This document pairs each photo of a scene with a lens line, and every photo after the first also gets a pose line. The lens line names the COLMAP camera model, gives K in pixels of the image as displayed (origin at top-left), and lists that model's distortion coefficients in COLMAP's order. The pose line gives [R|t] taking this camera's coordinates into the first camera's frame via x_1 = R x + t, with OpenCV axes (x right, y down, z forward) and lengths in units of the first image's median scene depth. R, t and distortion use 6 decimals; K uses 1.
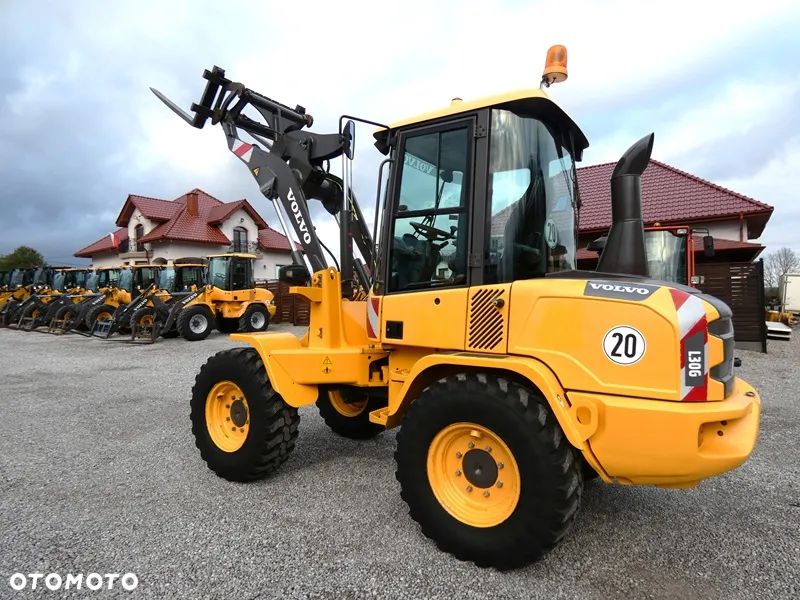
lens RADIAL K [[480.8, 0, 400.0], [0, 480.8, 300.0], [0, 0, 1]] dist [-0.000207, -0.000605]
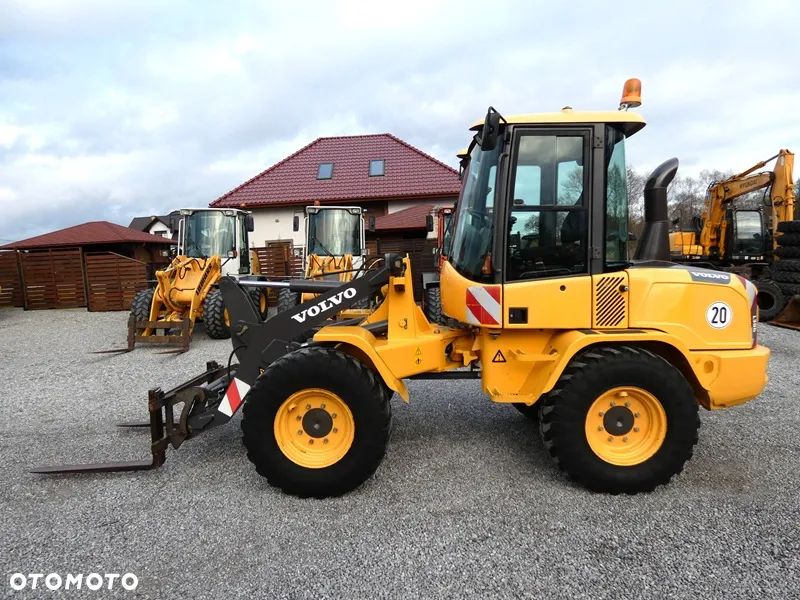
lens RADIAL K [[482.8, 0, 396.8], [0, 482.8, 299.4], [0, 0, 1]] dist [-0.005840, -0.000829]
pose [[0.834744, -0.066970, 0.546551, -0.911186], [0.024437, 0.996104, 0.084732, -0.080151], [-0.550096, -0.057373, 0.833128, 0.266319]]
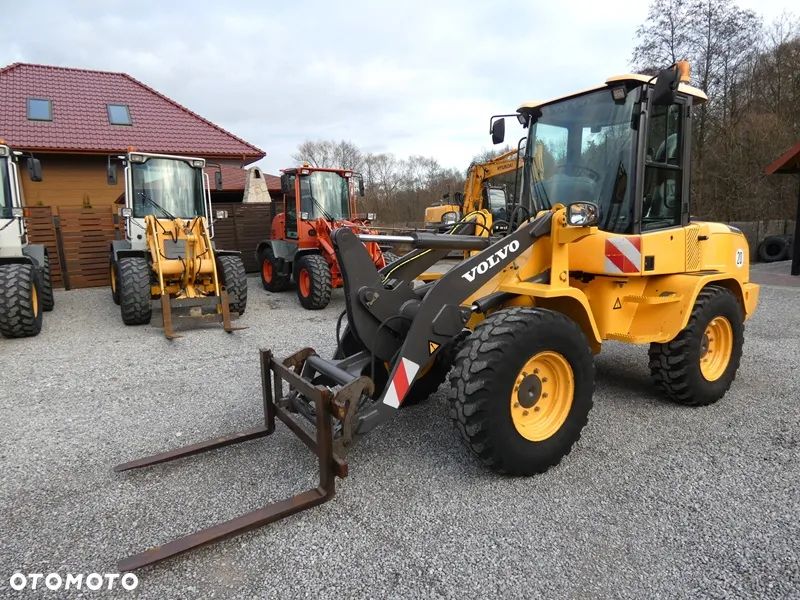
lens RADIAL K [[488.5, 0, 395.7], [0, 488.5, 299.9], [0, 0, 1]] dist [-0.001053, -0.001393]
pose [[0.398681, -0.143874, 0.905734, -1.495232], [0.016734, 0.988594, 0.149670, -0.043432], [-0.916937, -0.044514, 0.396541, 1.191630]]
